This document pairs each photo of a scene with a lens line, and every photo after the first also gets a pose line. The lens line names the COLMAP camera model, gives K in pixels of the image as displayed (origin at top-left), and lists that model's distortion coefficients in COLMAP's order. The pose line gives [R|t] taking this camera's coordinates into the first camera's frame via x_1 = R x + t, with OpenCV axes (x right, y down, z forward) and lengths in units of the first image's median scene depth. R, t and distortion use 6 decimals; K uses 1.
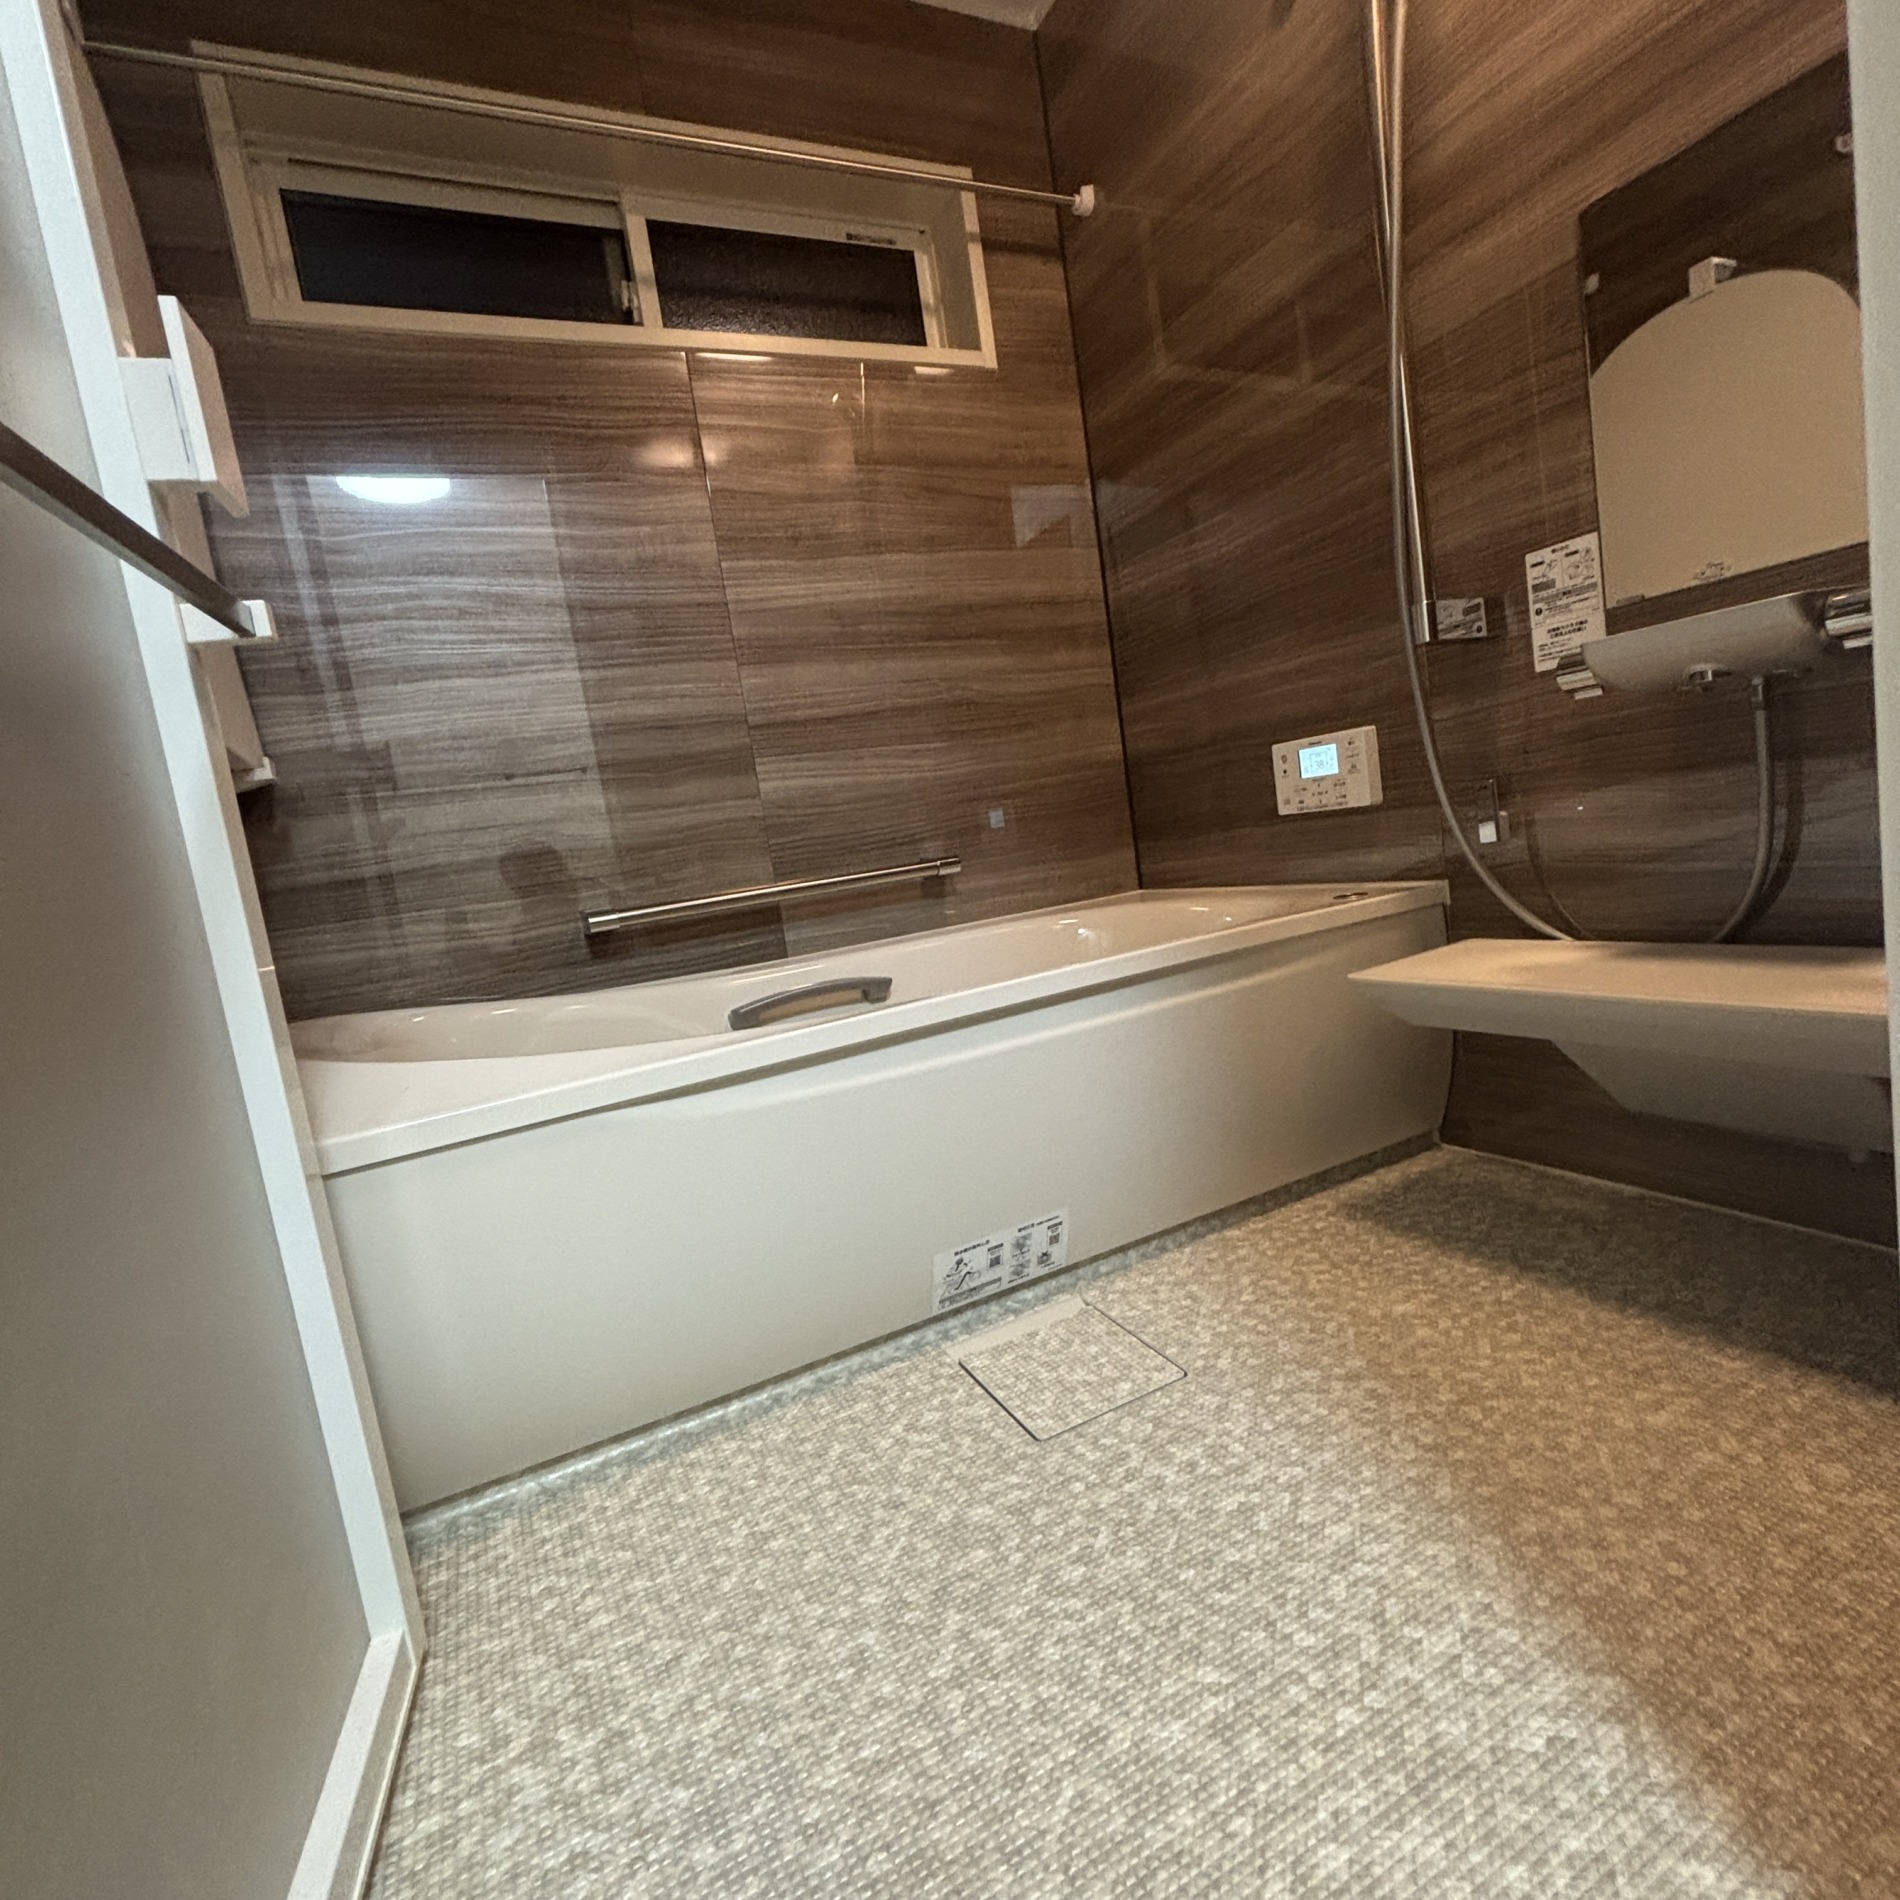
lens RADIAL K [[1016.2, 0, 950.0], [0, 1016.2, 950.0], [0, 0, 1]] dist [-0.001379, -0.001637]
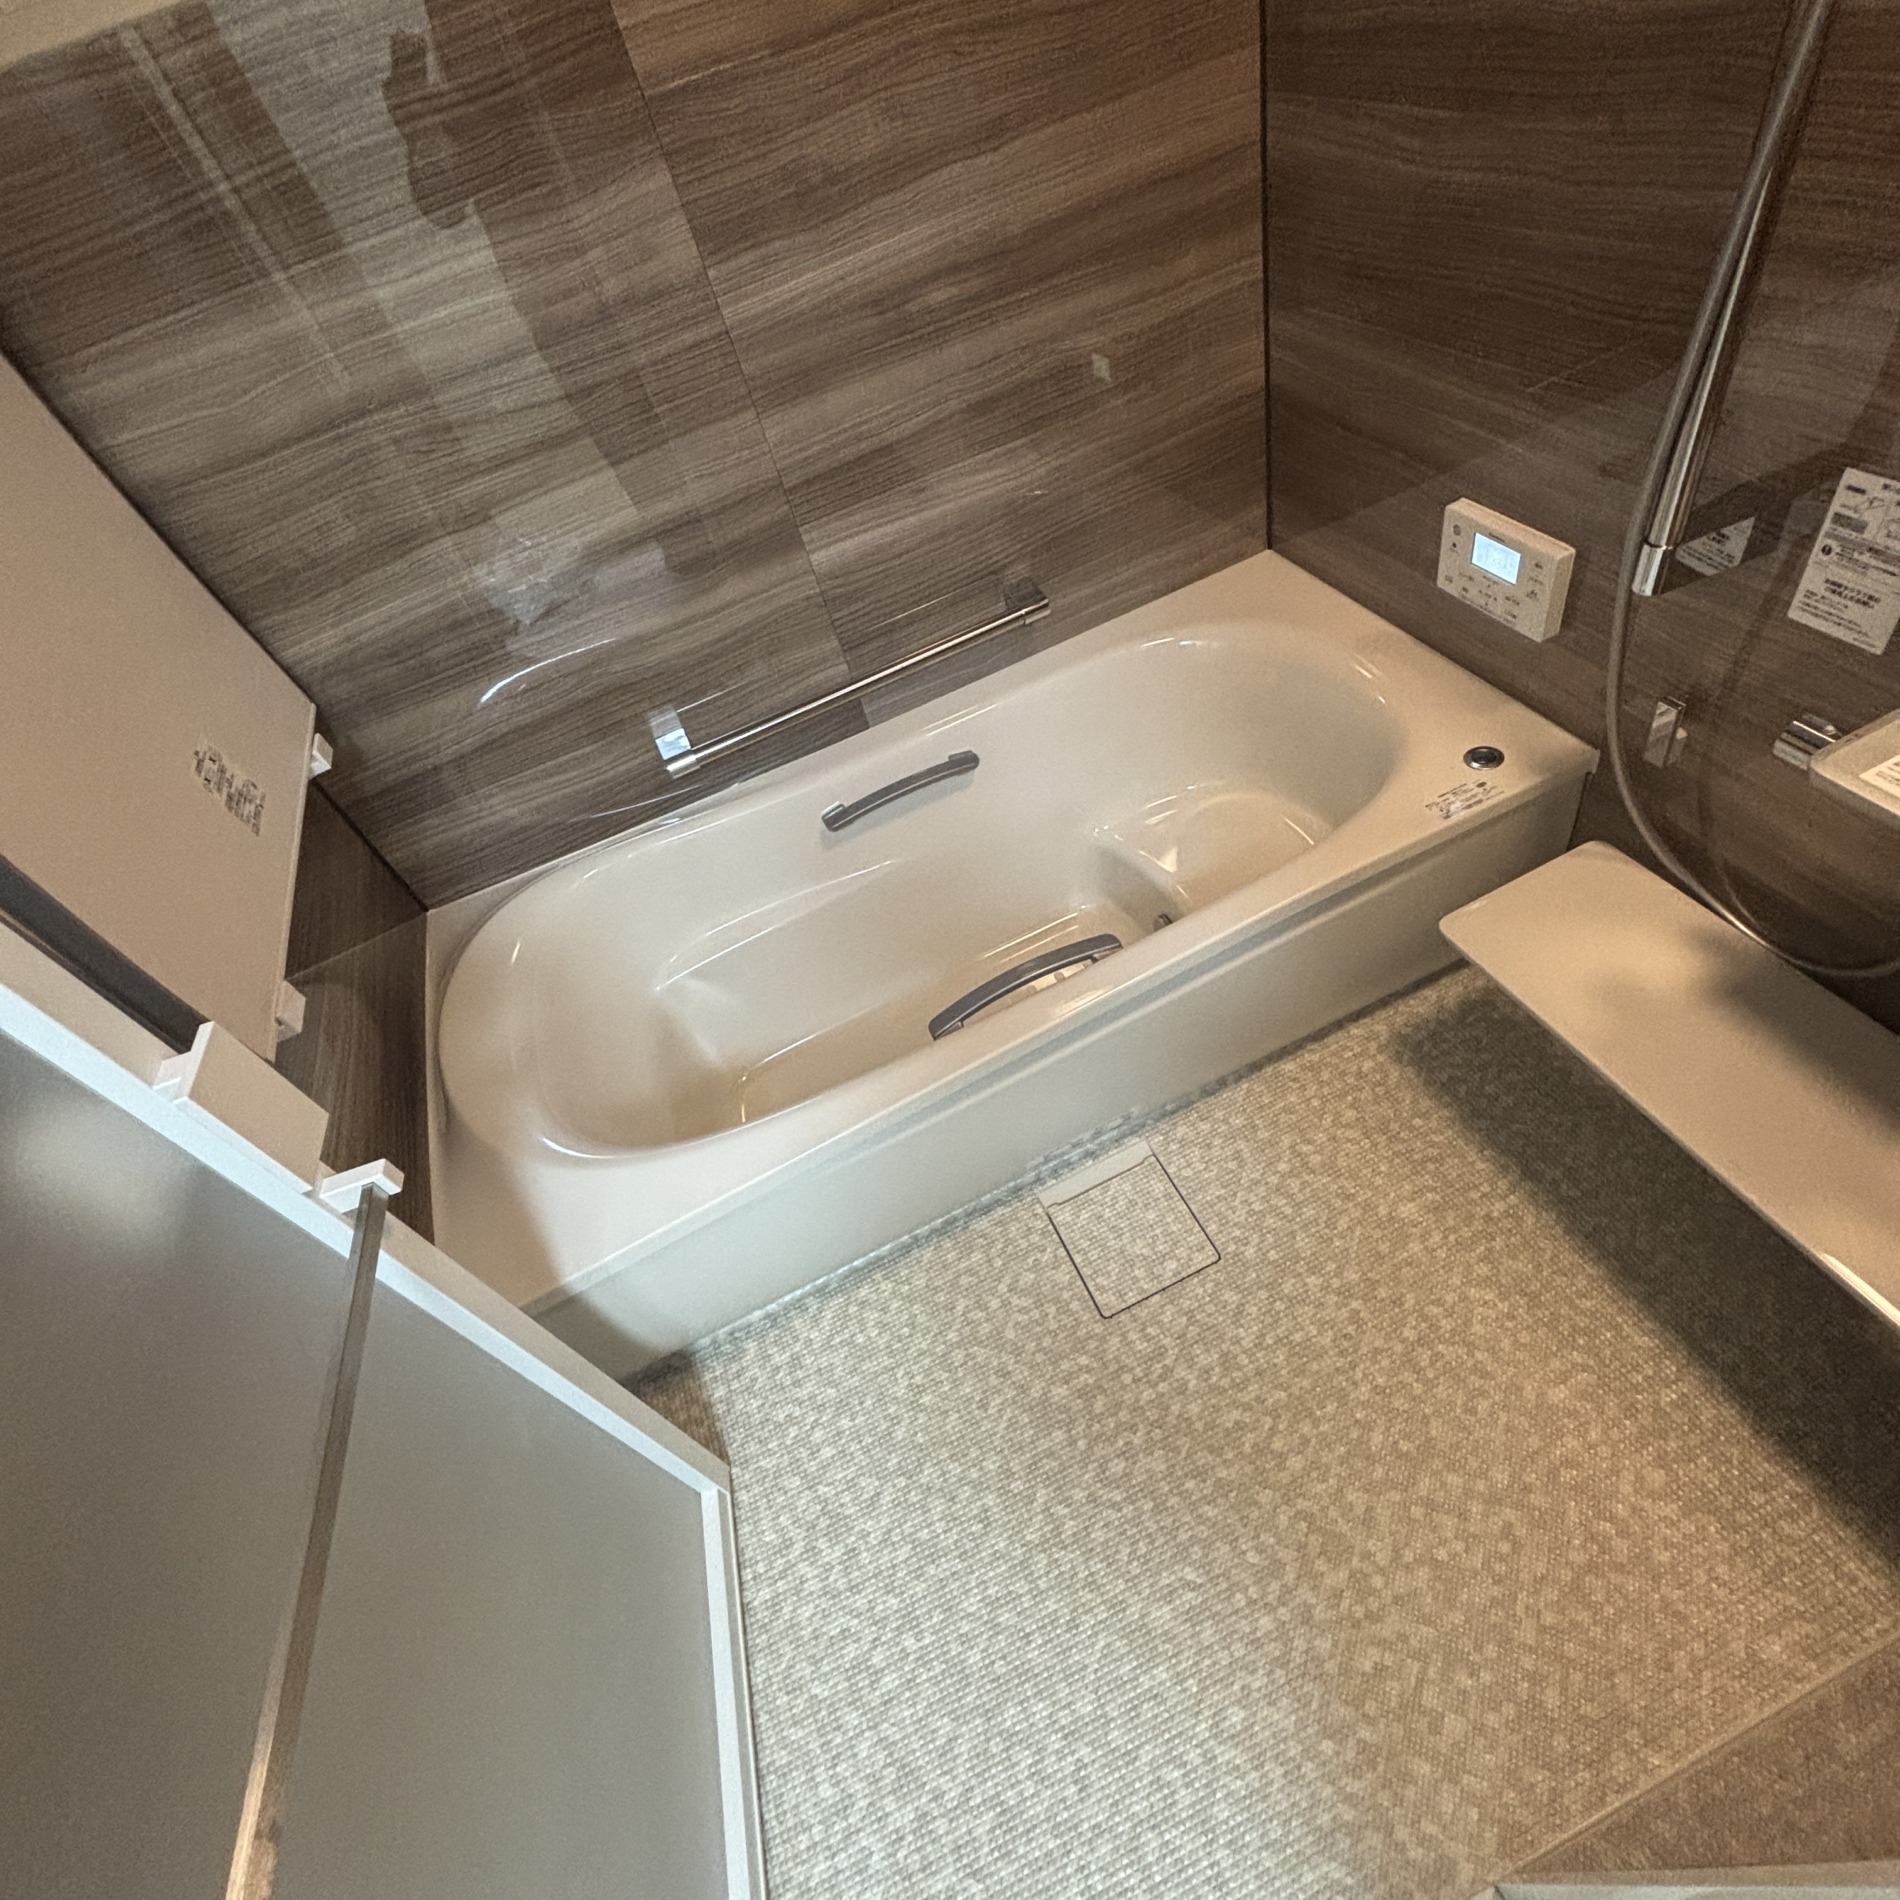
lens RADIAL K [[1013.4, 0, 947.0], [0, 1013.4, 946.4], [0, 0, 1]] dist [0.002627, -0.011554]
pose [[0.993208, -0.009906, -0.115928, 0.050324], [0.084739, 0.744344, 0.662398, -1.070810], [0.079729, -0.667723, 0.740128, 0.363990]]
